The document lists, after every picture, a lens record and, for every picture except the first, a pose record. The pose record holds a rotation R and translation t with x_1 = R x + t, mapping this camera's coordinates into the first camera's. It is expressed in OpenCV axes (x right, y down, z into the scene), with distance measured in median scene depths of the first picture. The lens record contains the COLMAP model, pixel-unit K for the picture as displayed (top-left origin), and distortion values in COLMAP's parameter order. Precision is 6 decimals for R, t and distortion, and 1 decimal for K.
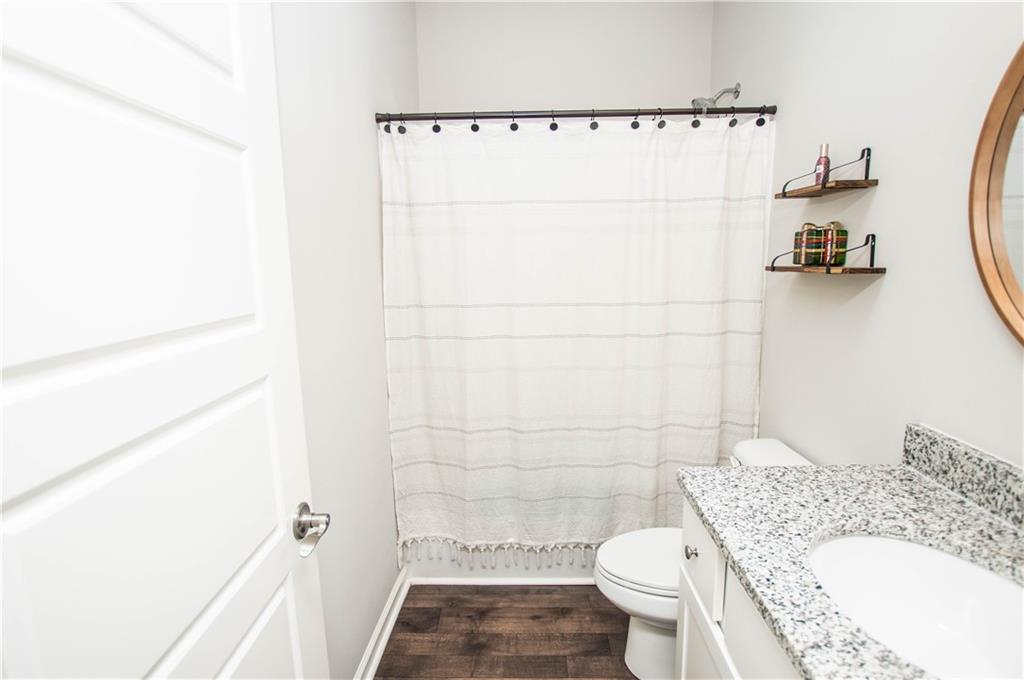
lens RADIAL K [[499.5, 0, 518.8], [0, 499.5, 339.5], [0, 0, 1]] dist [-0.031455, 0.005272]
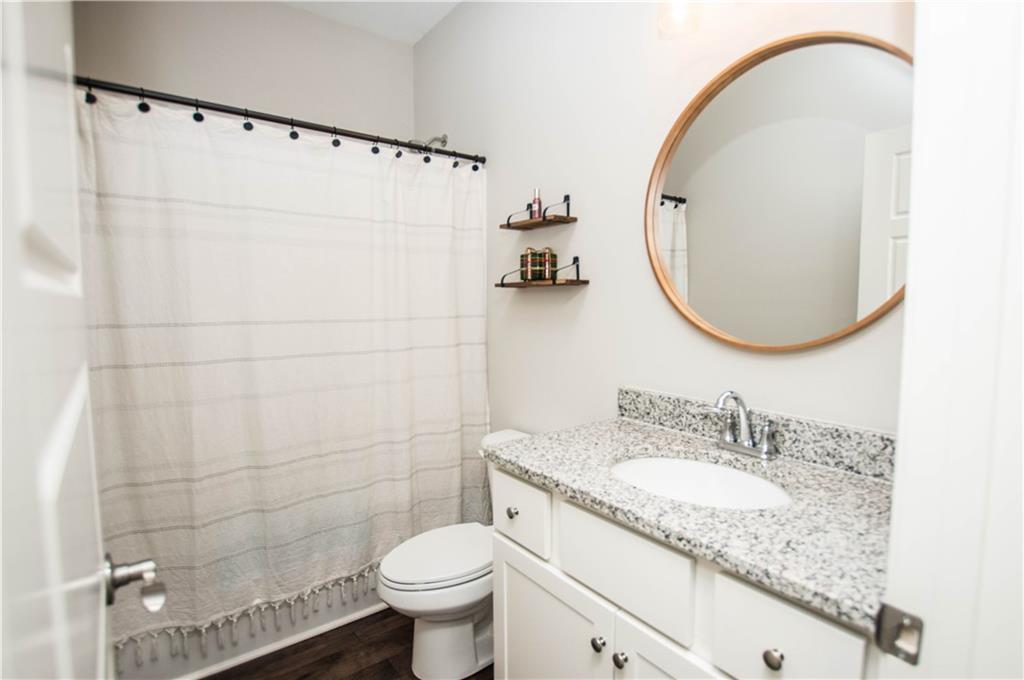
lens RADIAL K [[499.5, 0, 518.8], [0, 499.5, 339.5], [0, 0, 1]] dist [-0.031455, 0.005272]
pose [[0.779705, -0.032626, 0.625296, -0.219114], [0.091583, 0.993844, -0.062343, 0.067645], [-0.619413, 0.105875, 0.777893, 0.035392]]
